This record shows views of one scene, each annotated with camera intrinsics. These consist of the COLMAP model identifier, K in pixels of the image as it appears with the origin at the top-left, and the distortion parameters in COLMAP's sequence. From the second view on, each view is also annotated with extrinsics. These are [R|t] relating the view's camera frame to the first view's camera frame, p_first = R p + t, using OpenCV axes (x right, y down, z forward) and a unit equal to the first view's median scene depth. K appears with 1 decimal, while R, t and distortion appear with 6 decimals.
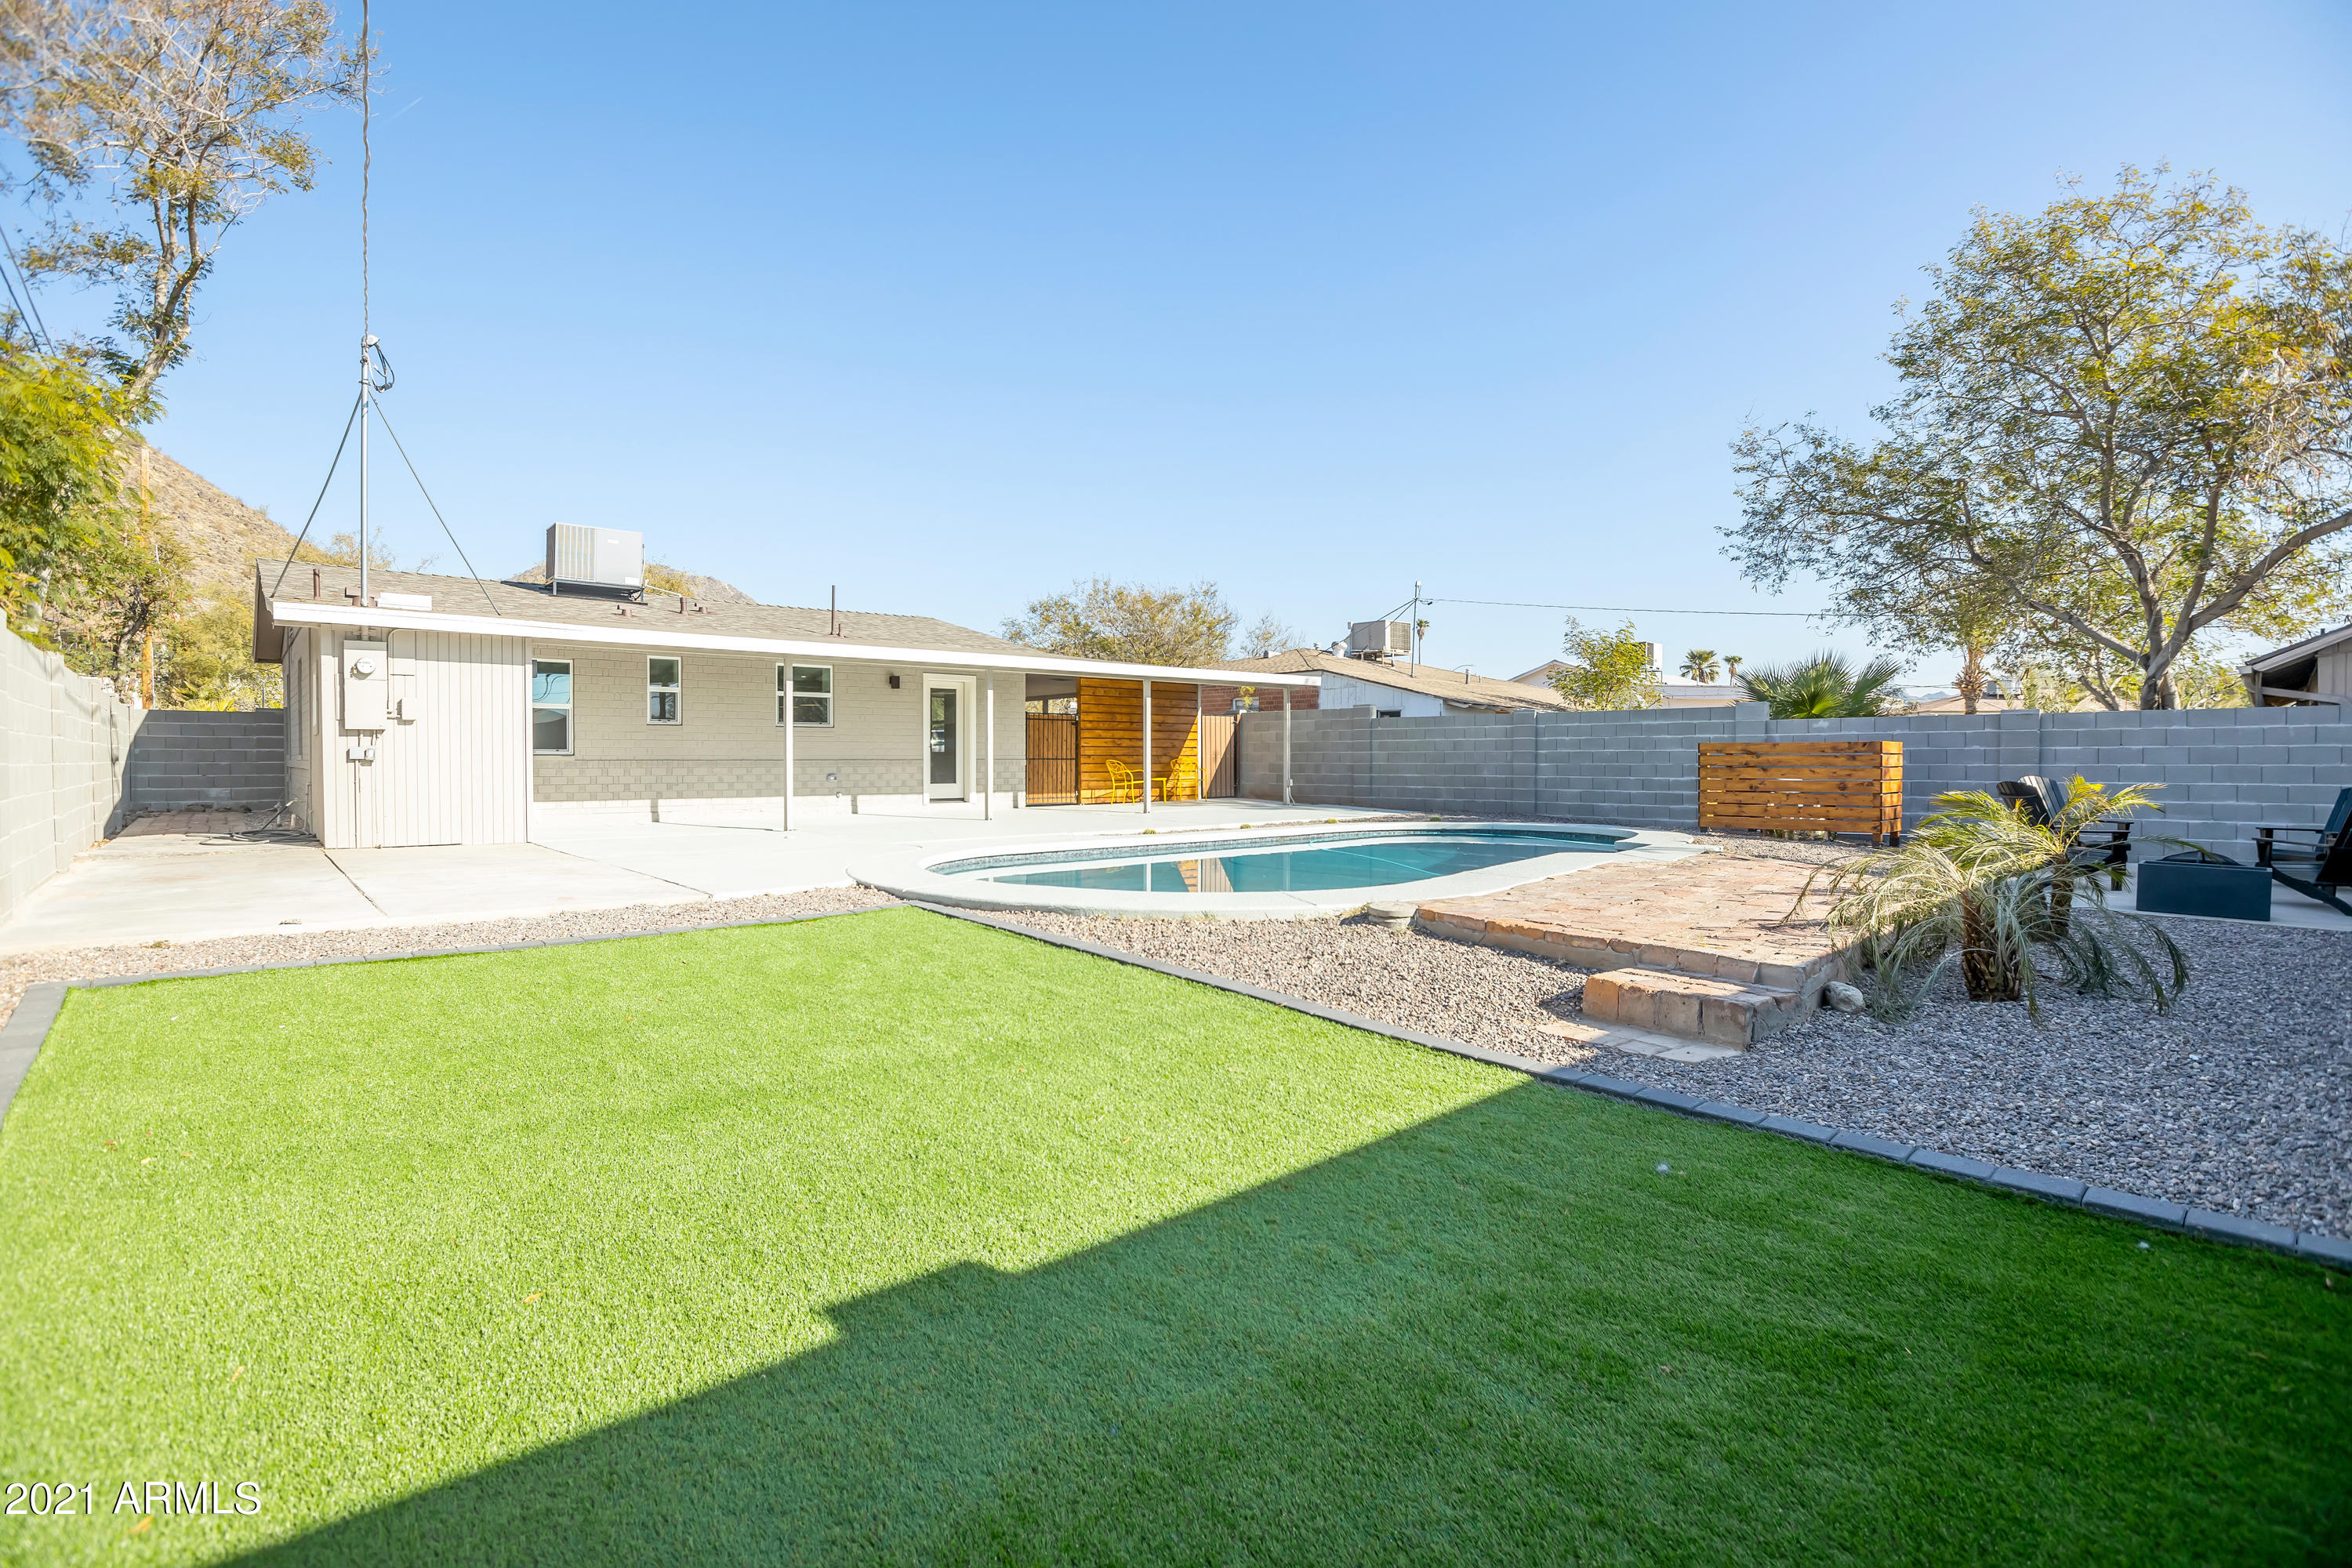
lens RADIAL K [[1109.5, 0, 1157.8], [0, 1109.5, 757.0], [0, 0, 1]] dist [-0.052781, 0.013523]
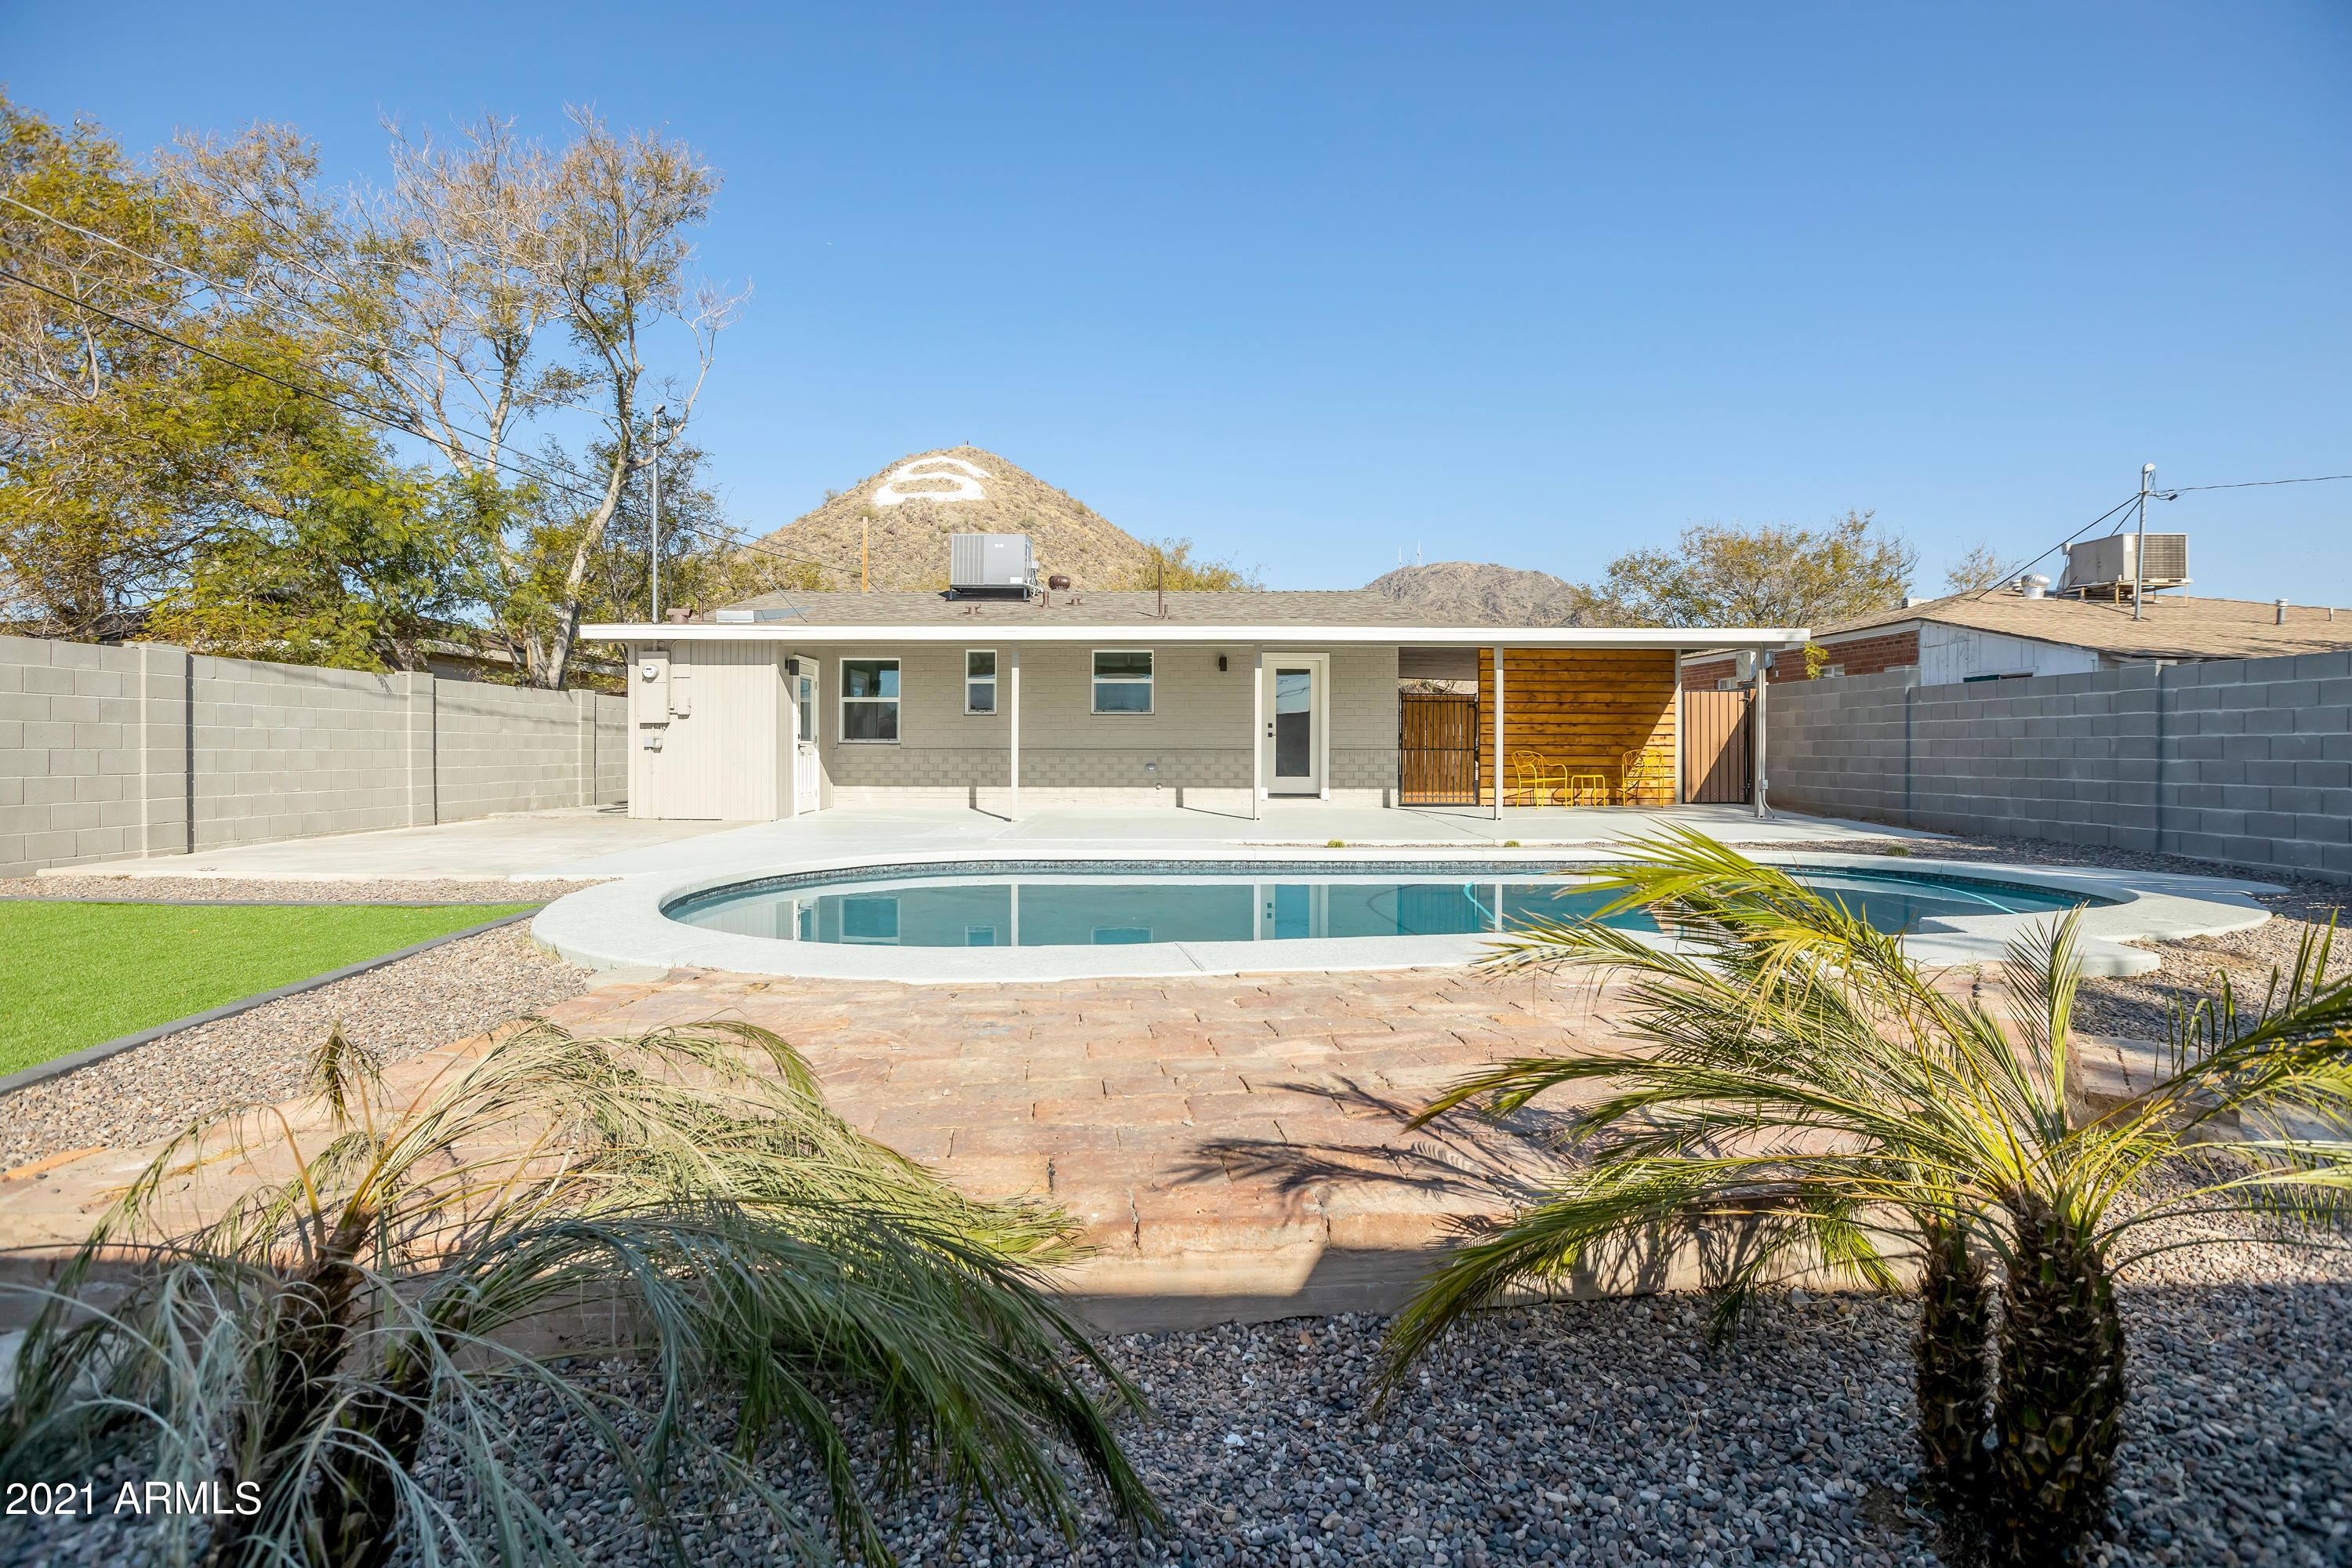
lens RADIAL K [[1109.5, 0, 1157.8], [0, 1109.5, 757.0], [0, 0, 1]] dist [-0.052781, 0.013523]
pose [[0.750821, 0.006571, -0.660473, 0.324475], [-0.001661, 0.999966, 0.008061, 0.001388], [0.660503, -0.004955, 0.750807, 0.279298]]
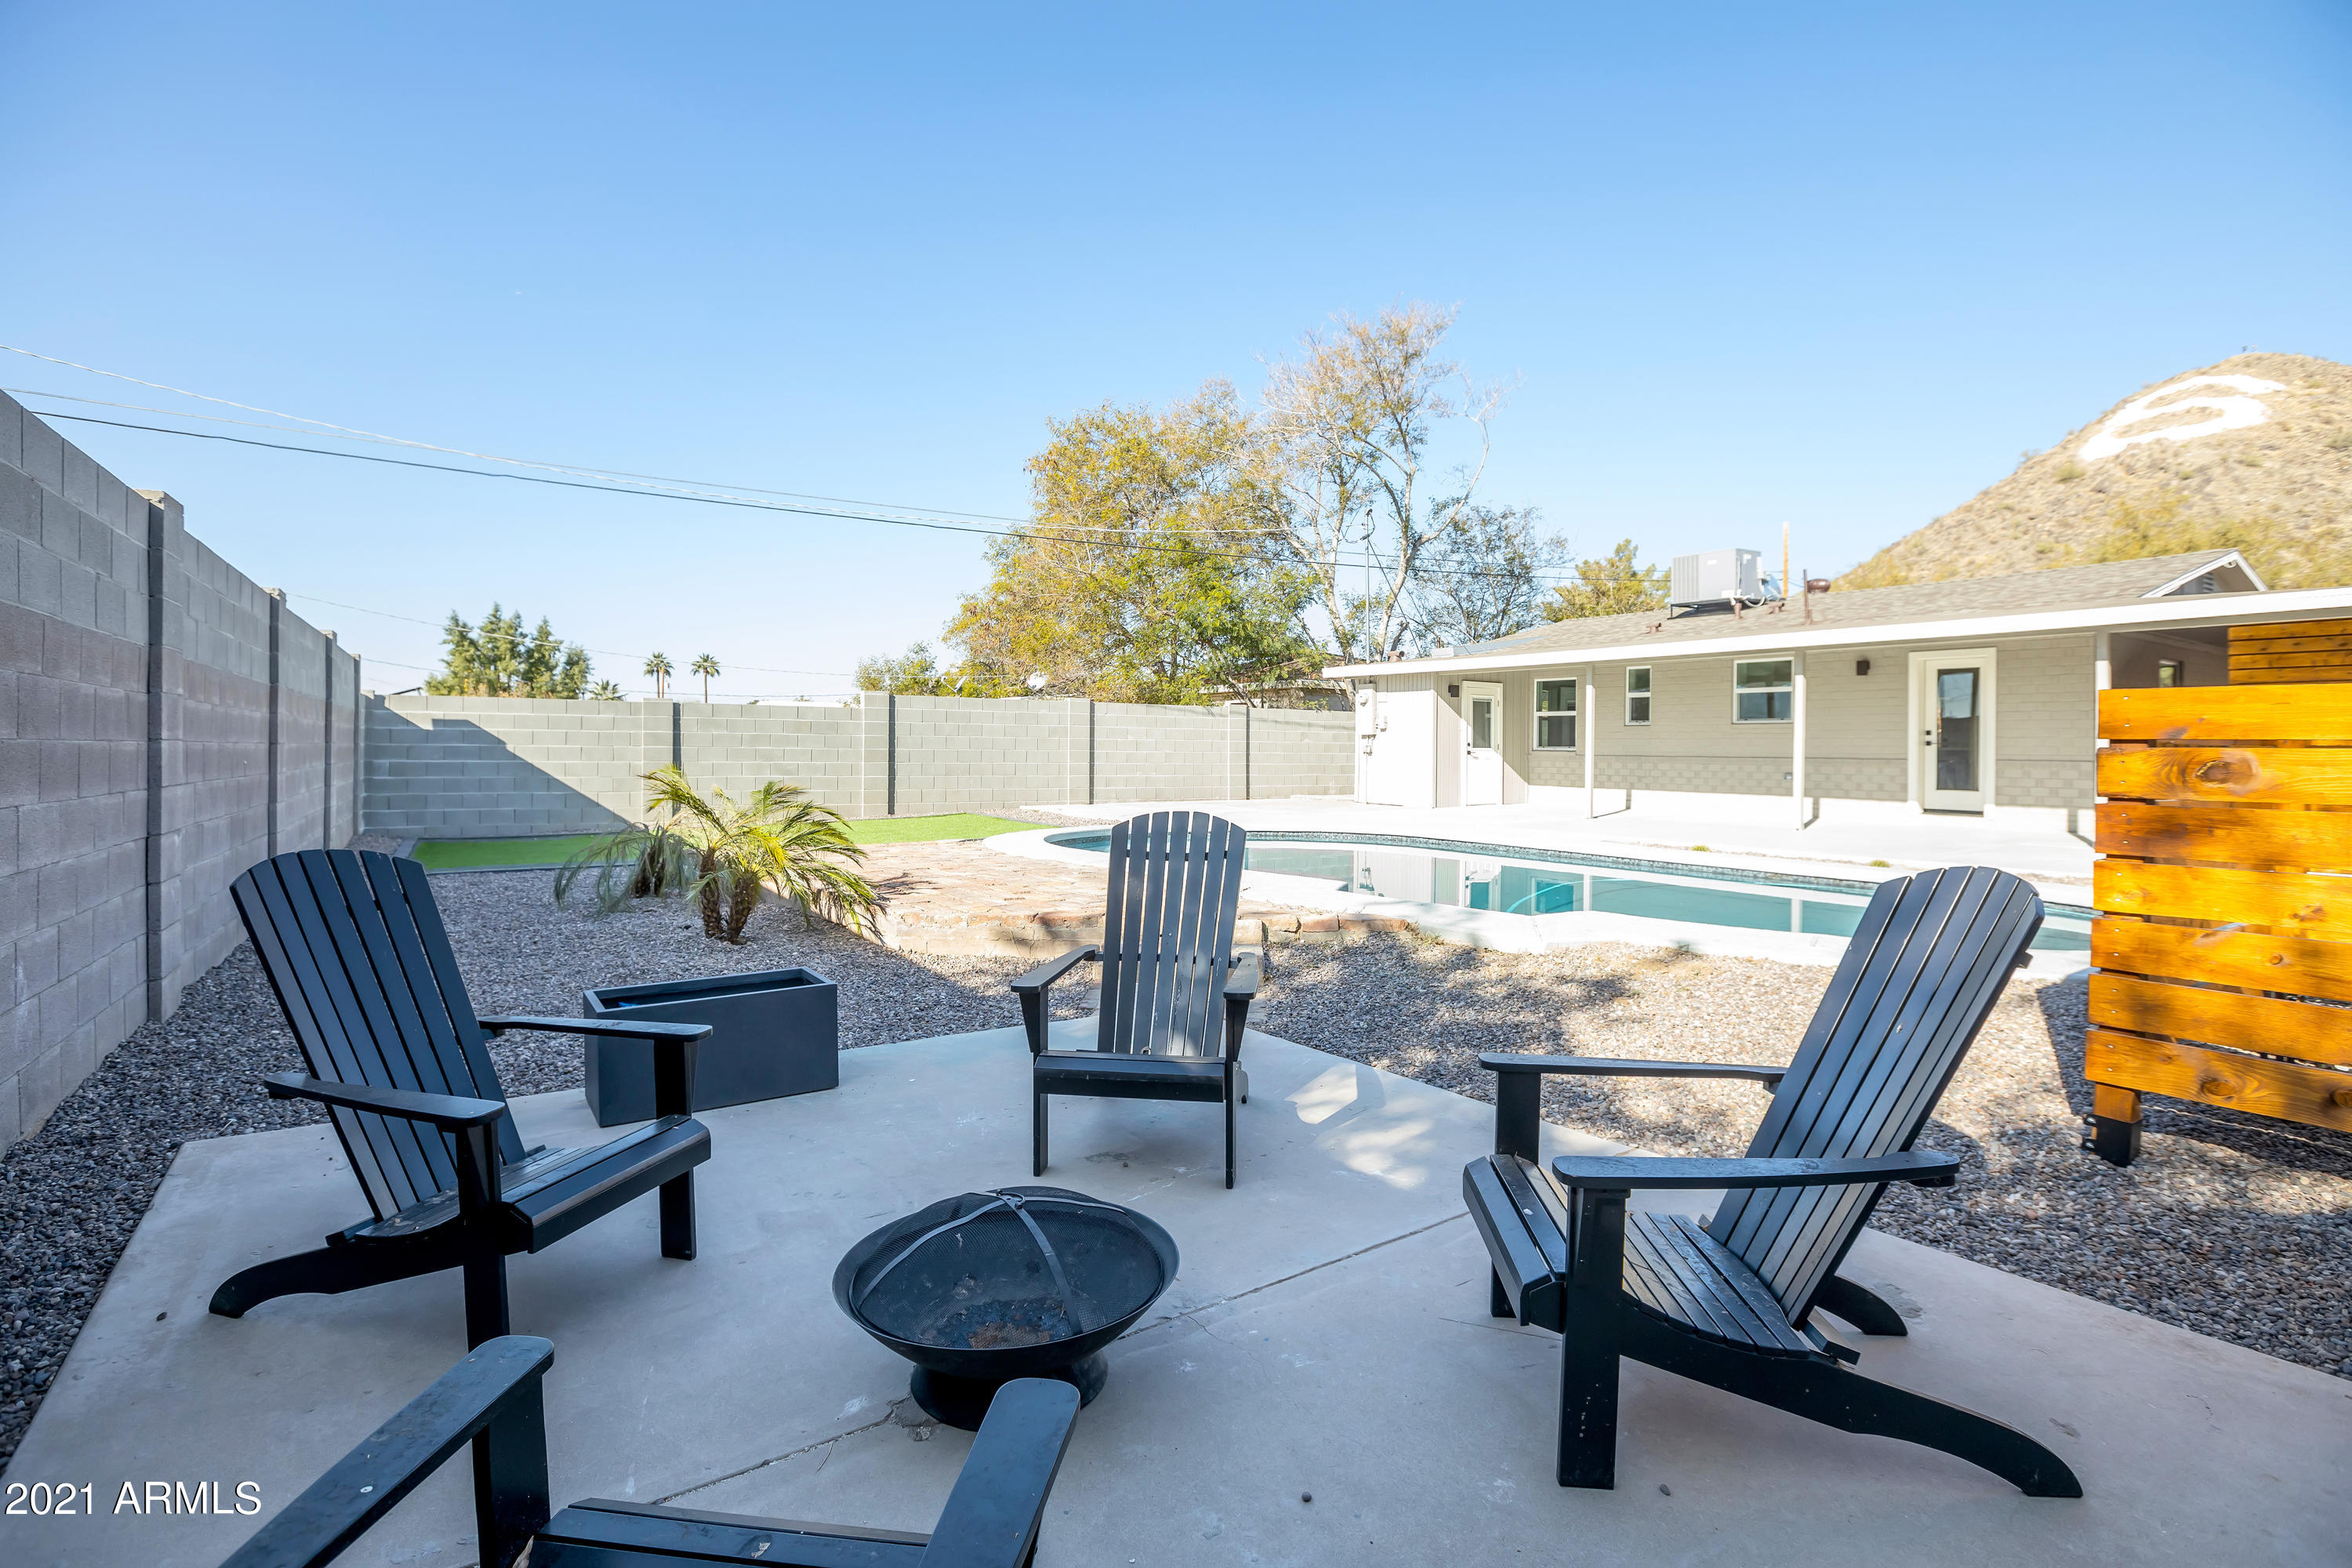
lens RADIAL K [[1109.5, 0, 1157.8], [0, 1109.5, 757.0], [0, 0, 1]] dist [-0.052781, 0.013523]
pose [[-0.149798, 0.005988, -0.988698, 0.671322], [-0.009598, 0.999926, 0.007510, 0.000046], [0.988670, 0.010614, -0.149730, 0.587970]]
